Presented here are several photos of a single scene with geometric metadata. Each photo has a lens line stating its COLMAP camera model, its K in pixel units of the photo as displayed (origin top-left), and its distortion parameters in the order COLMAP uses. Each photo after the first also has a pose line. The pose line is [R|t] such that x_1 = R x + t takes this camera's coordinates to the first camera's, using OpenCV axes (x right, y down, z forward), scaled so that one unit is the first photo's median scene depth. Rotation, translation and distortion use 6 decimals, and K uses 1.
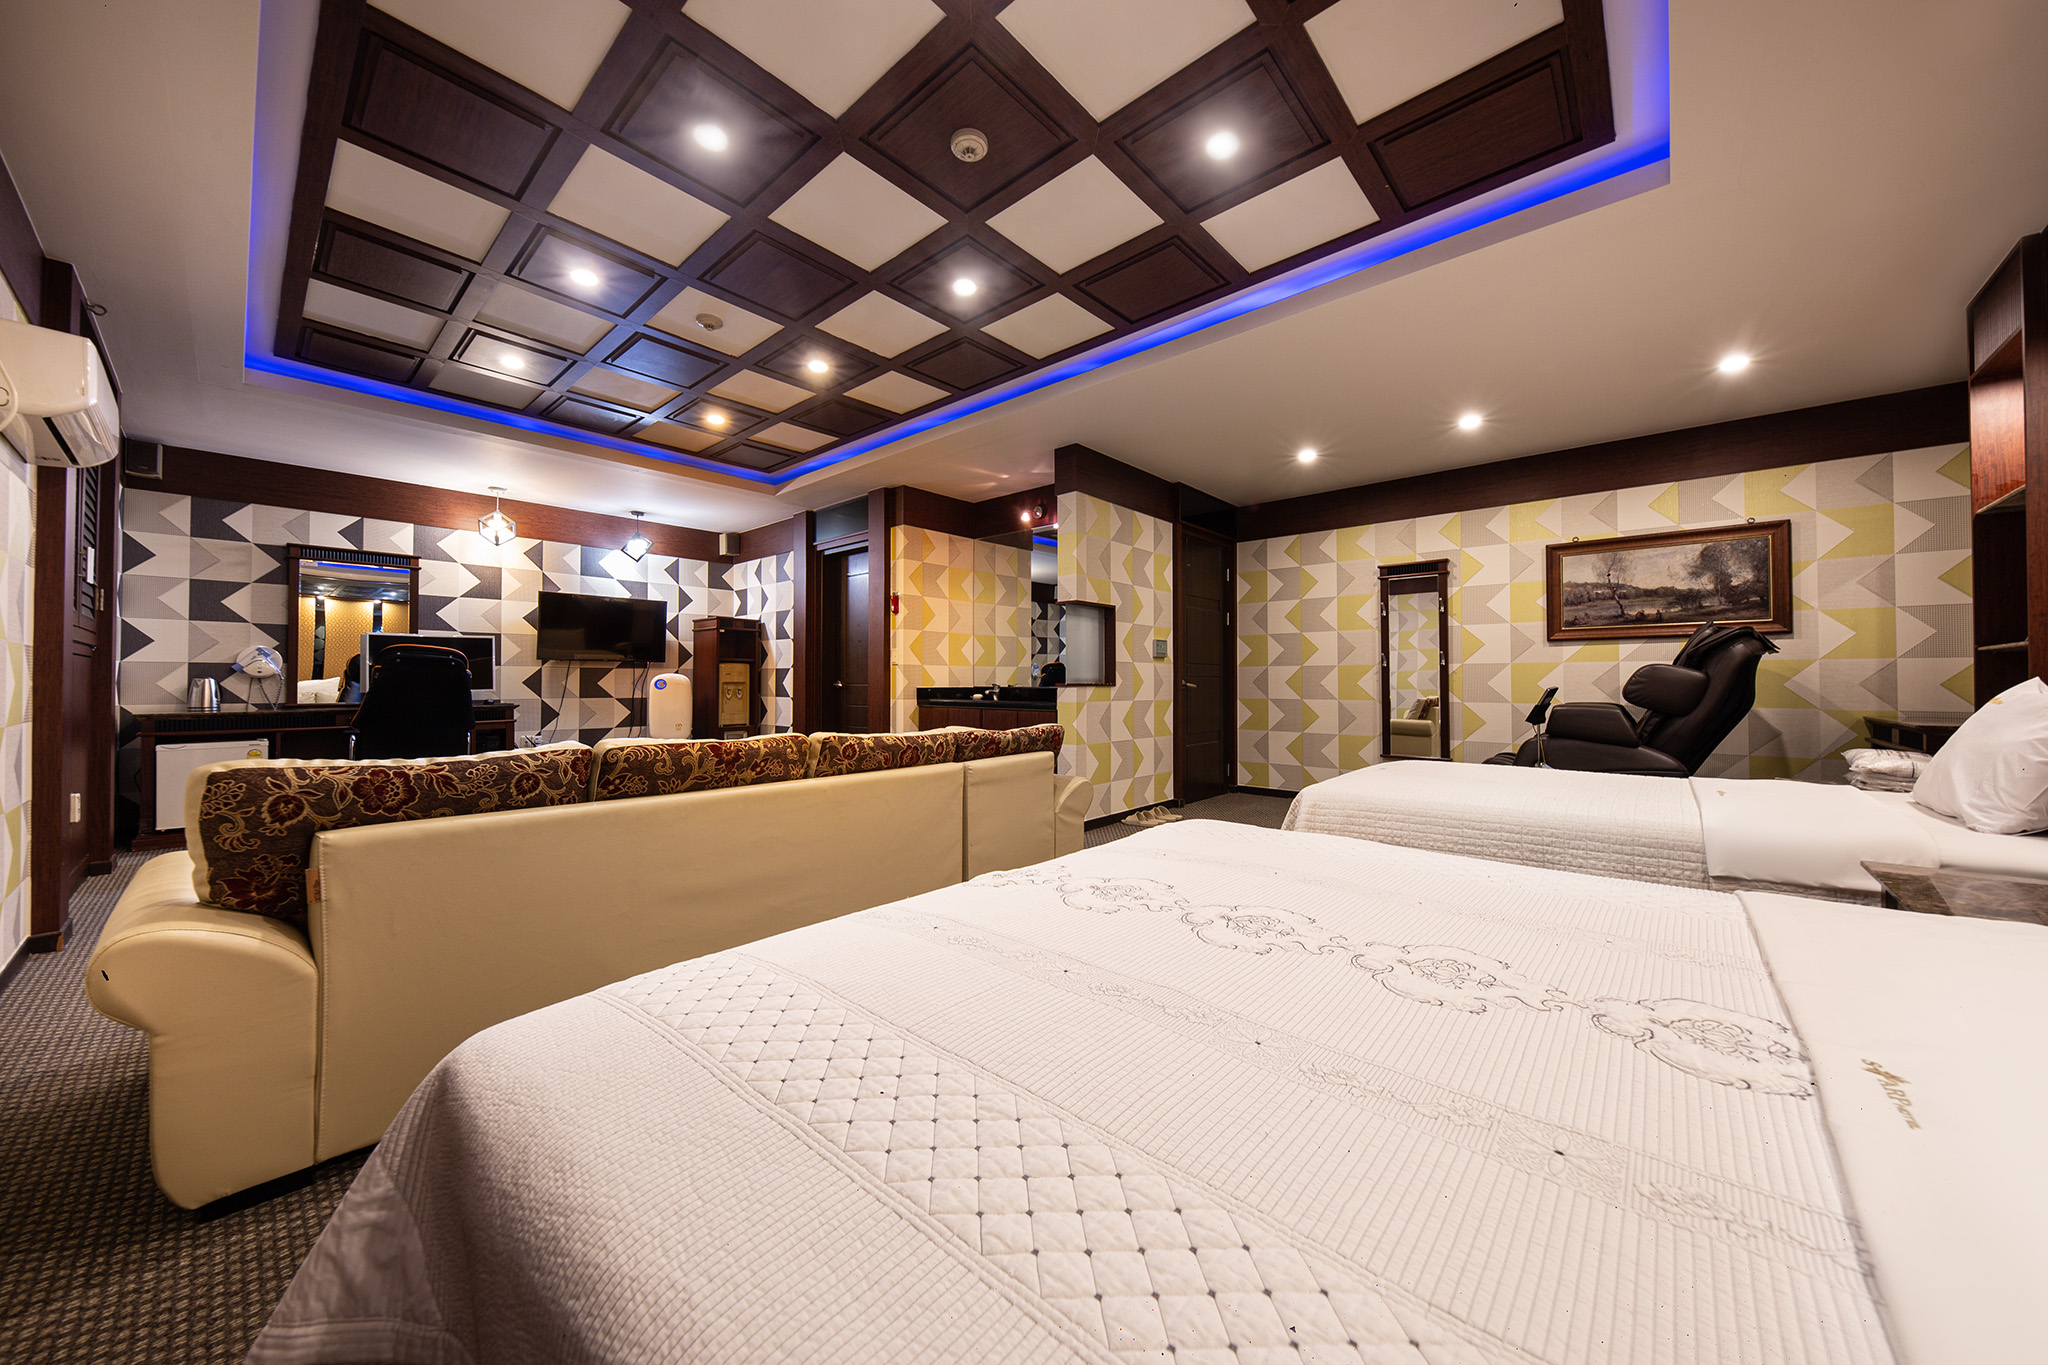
lens RADIAL K [[703.9, 0, 1021.5], [0, 703.9, 672.3], [0, 0, 1]] dist [0.031806, -0.013068]
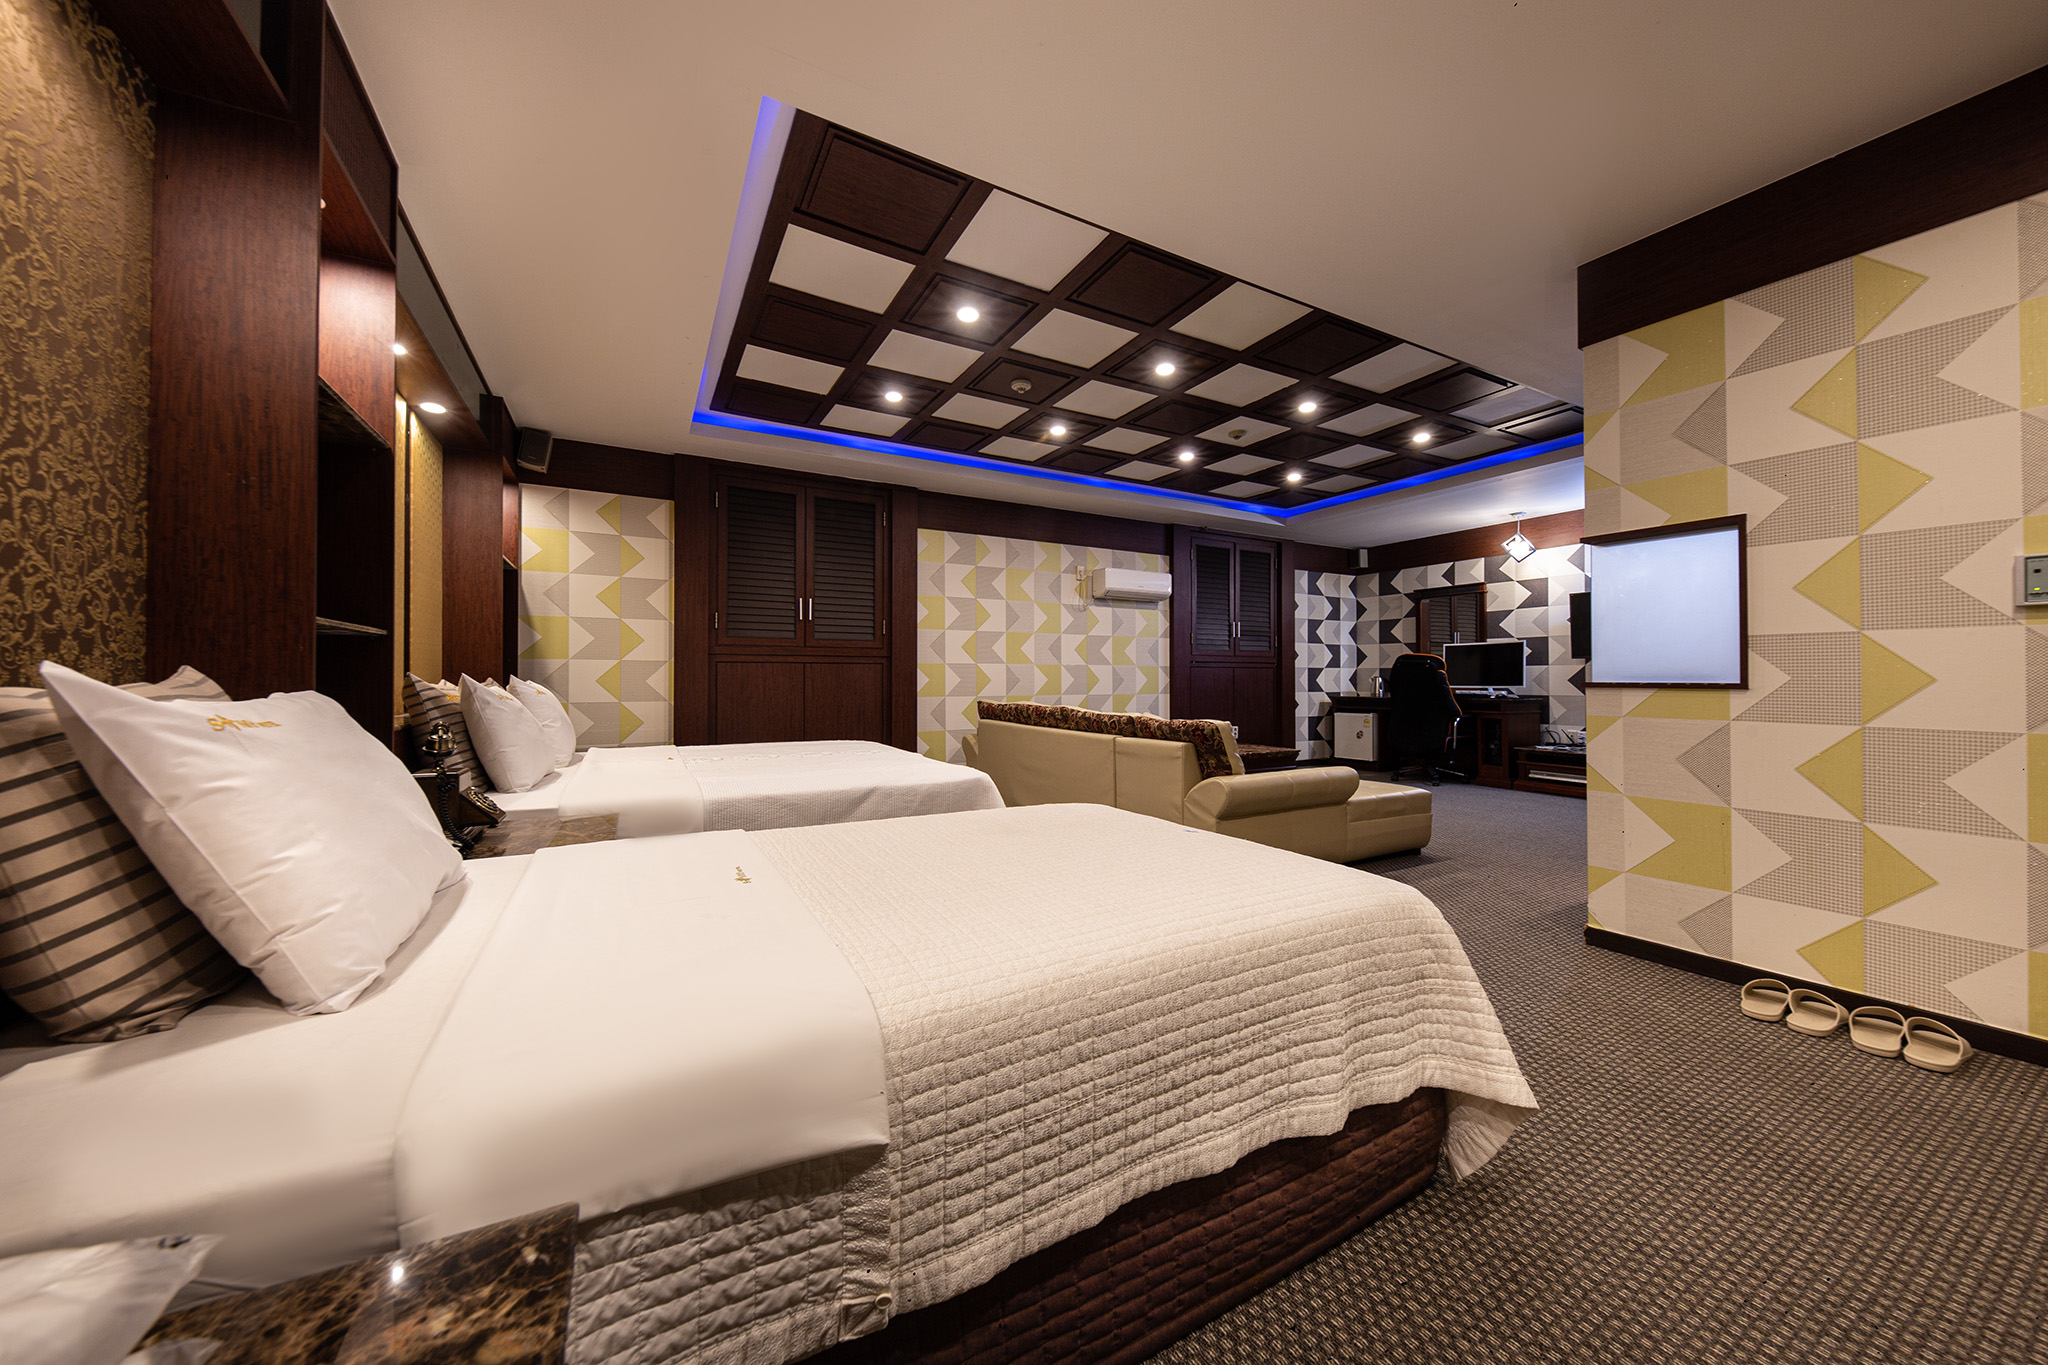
lens RADIAL K [[703.9, 0, 1021.5], [0, 703.9, 672.3], [0, 0, 1]] dist [0.031806, -0.013068]
pose [[-0.326175, -0.009003, -0.945266, 0.721208], [0.012685, 0.999823, -0.013900, 0.008967], [0.945224, -0.016524, -0.326003, 0.697246]]
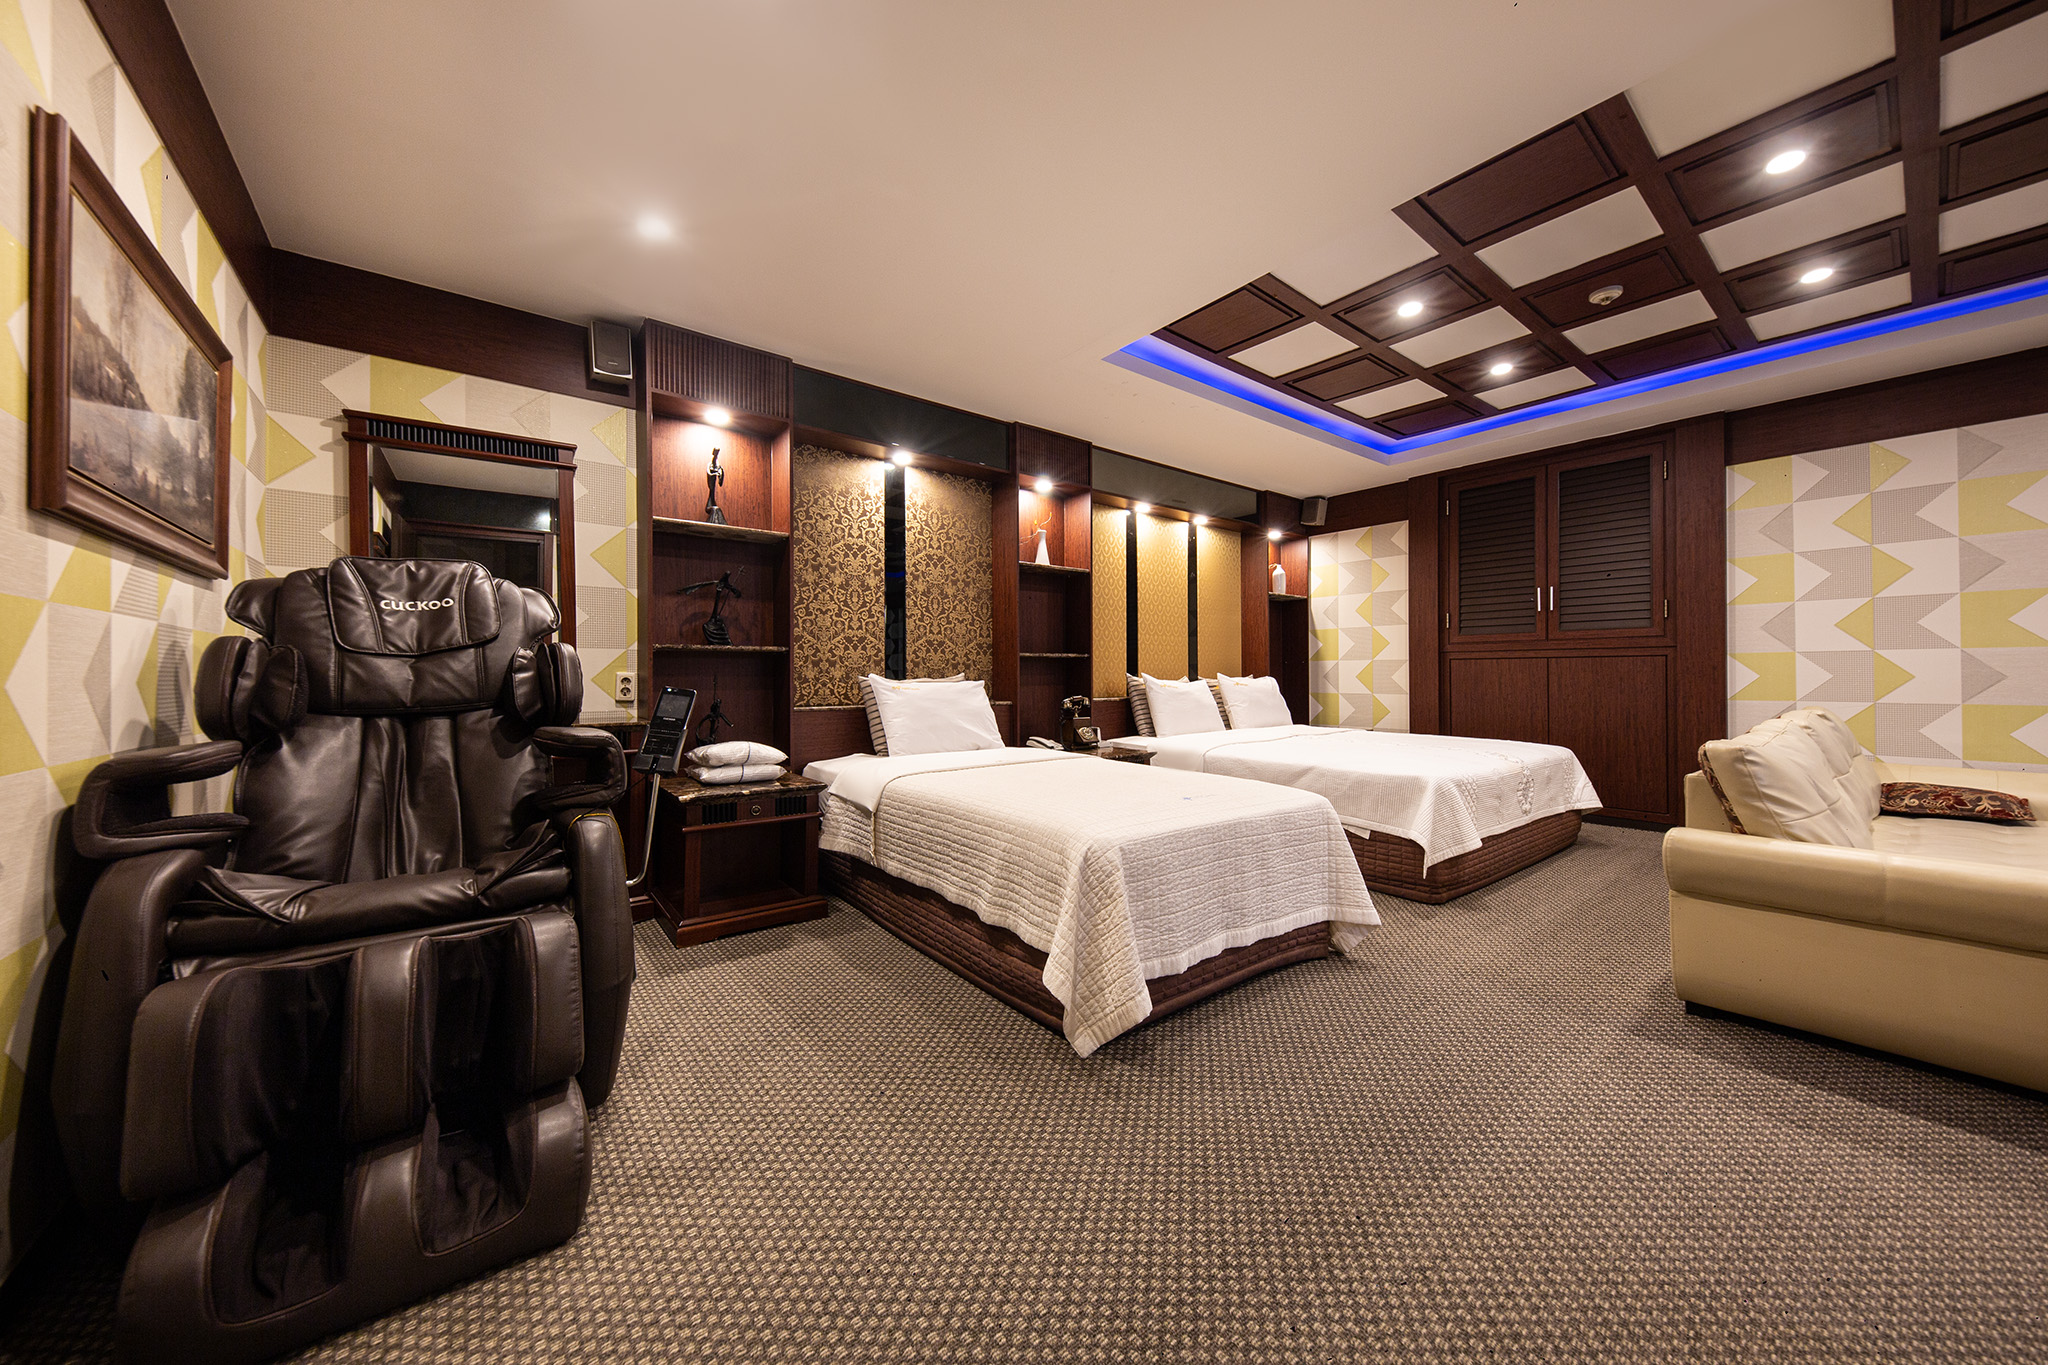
lens RADIAL K [[703.9, 0, 1021.5], [0, 703.9, 672.3], [0, 0, 1]] dist [0.031806, -0.013068]
pose [[-0.984095, 0.002668, 0.177626, 0.365643], [-0.000343, 0.999857, -0.016916, 0.013067], [-0.177645, -0.016707, -0.983953, 1.137979]]
